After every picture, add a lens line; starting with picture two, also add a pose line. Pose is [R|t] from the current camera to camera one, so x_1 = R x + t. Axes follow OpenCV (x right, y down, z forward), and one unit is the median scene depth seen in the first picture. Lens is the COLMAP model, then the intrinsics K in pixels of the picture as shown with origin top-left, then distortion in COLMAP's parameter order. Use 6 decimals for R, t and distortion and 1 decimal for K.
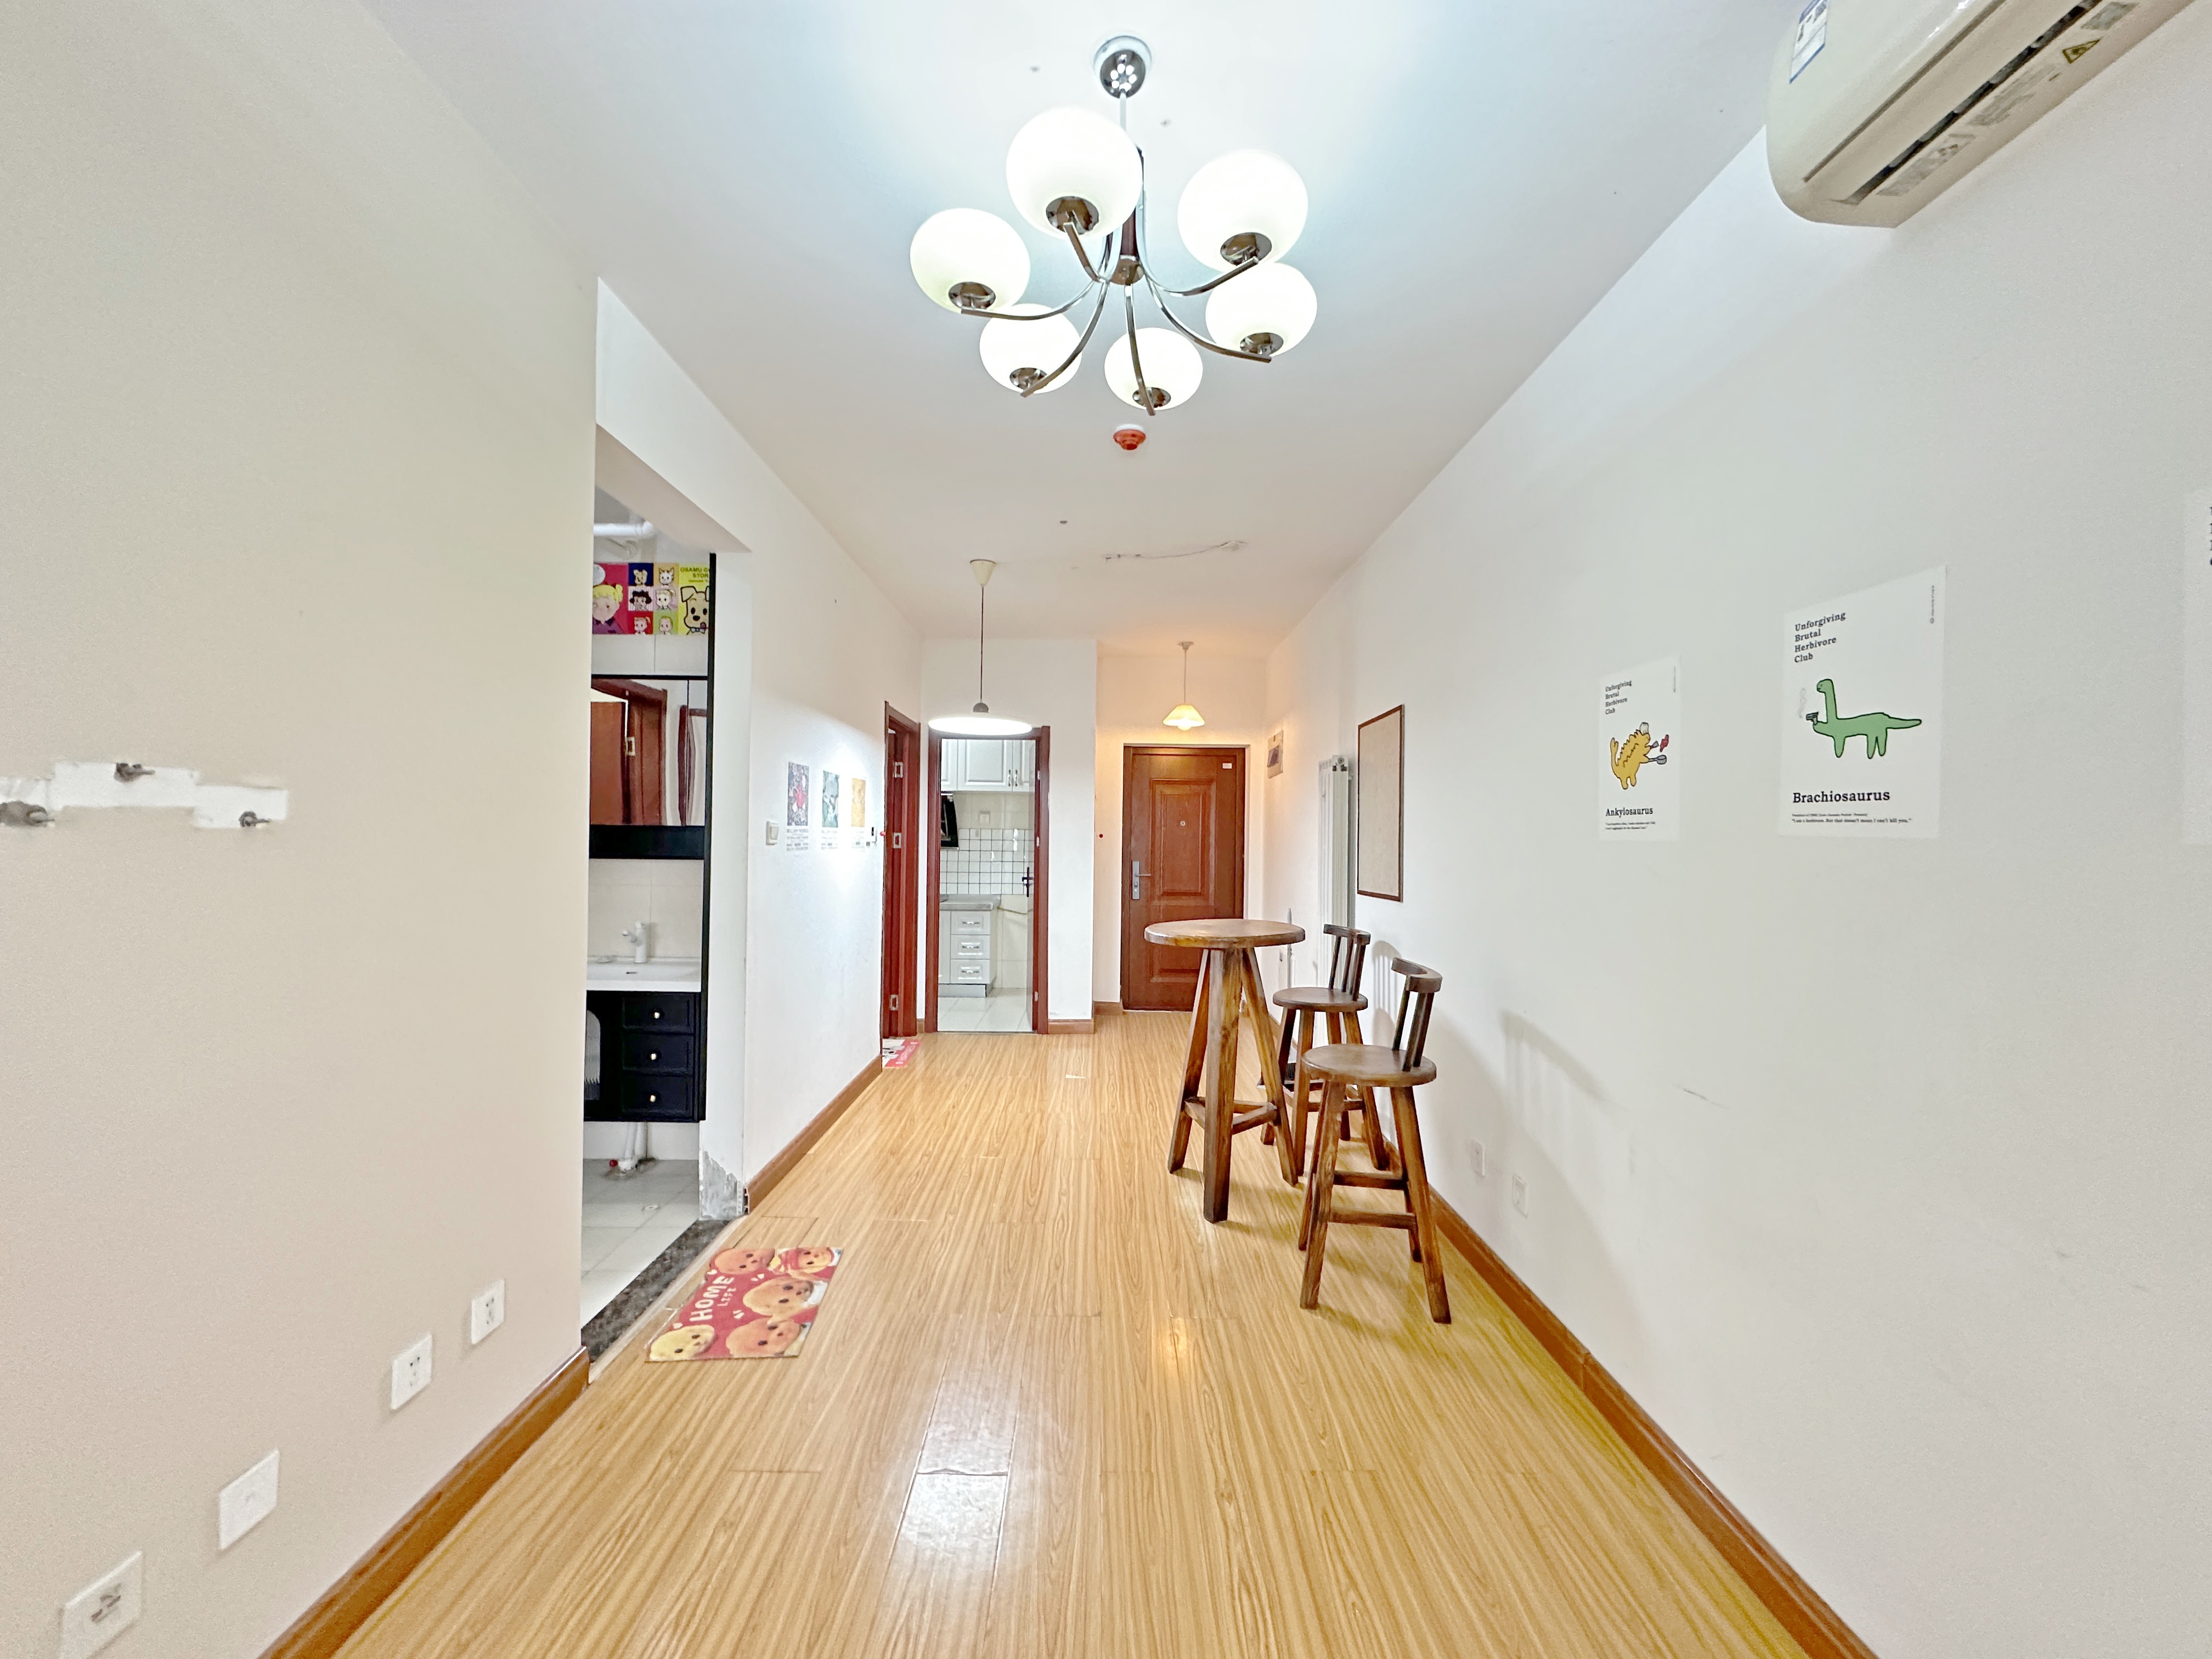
lens RADIAL K [[887.2, 0, 1106.0], [0, 887.2, 829.5], [0, 0, 1]] dist [-0.001539, -0.000225]
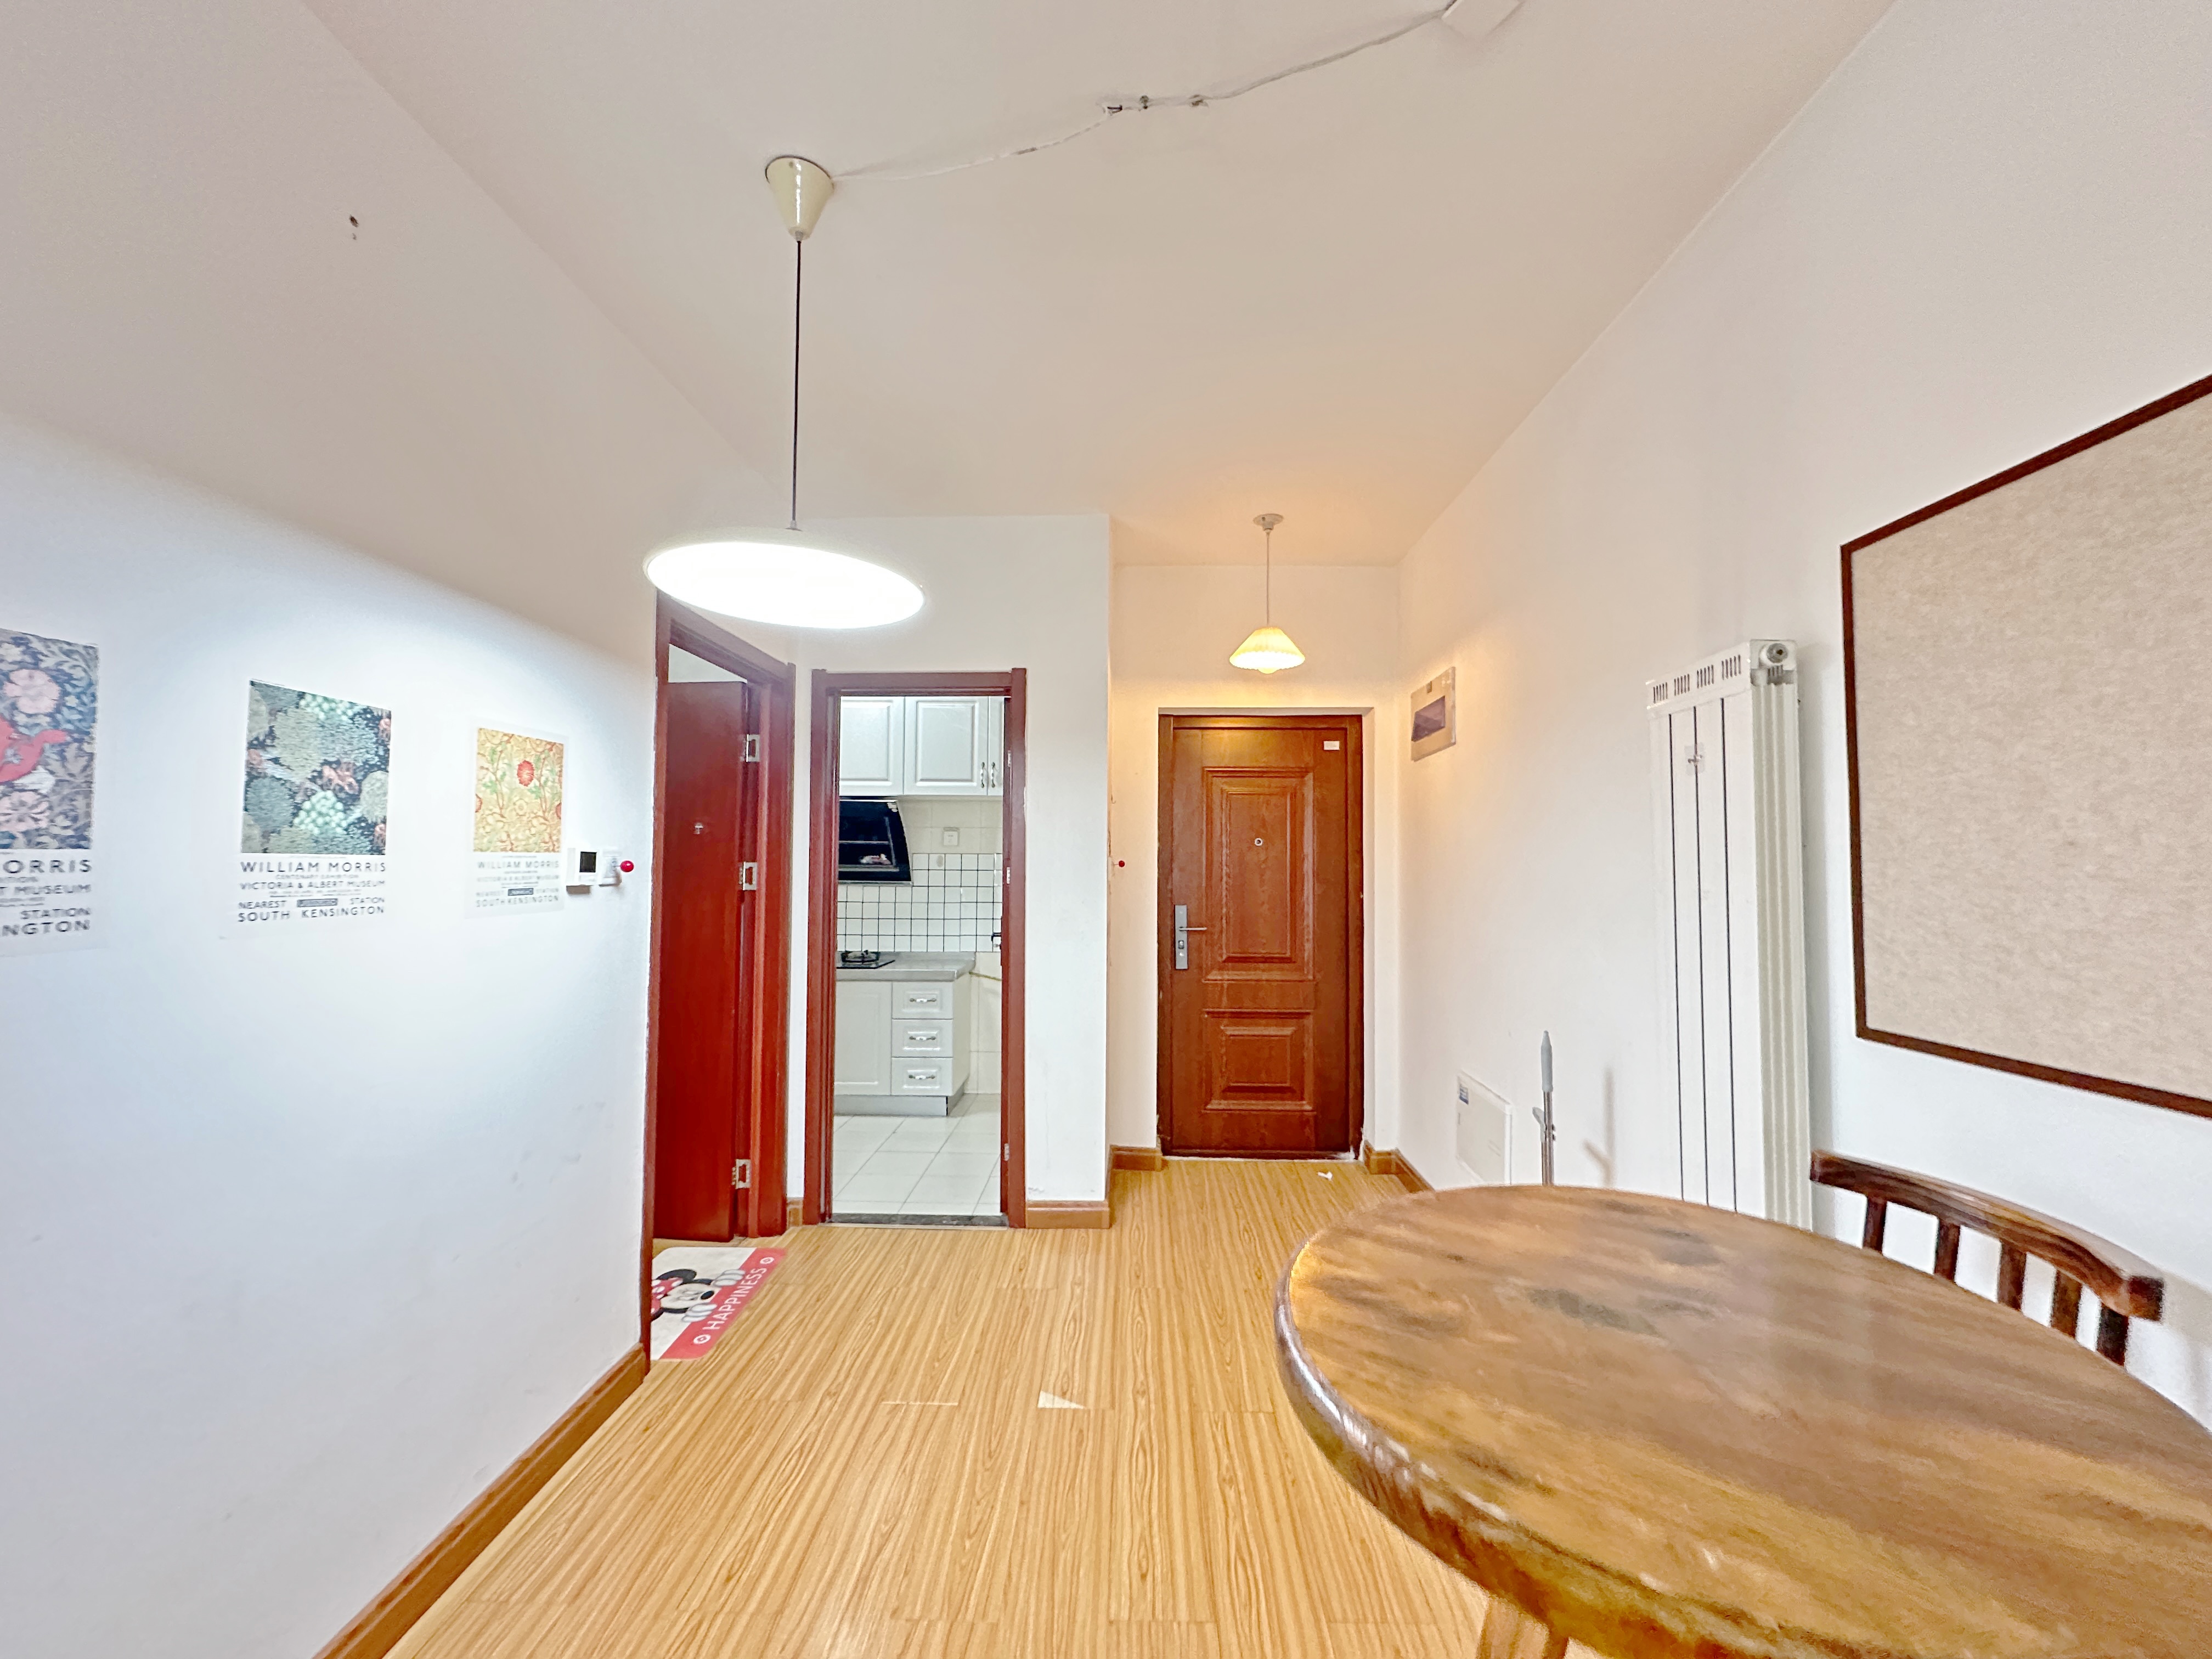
lens RADIAL K [[901.1, 0, 1106.0], [0, 901.1, 829.5], [0, 0, 1]] dist [0.000182, 0.000048]
pose [[0.999254, -0.009389, -0.037465, 0.006638], [0.008412, 0.999622, -0.026160, -0.000135], [0.037696, 0.025825, 0.998955, 0.399665]]
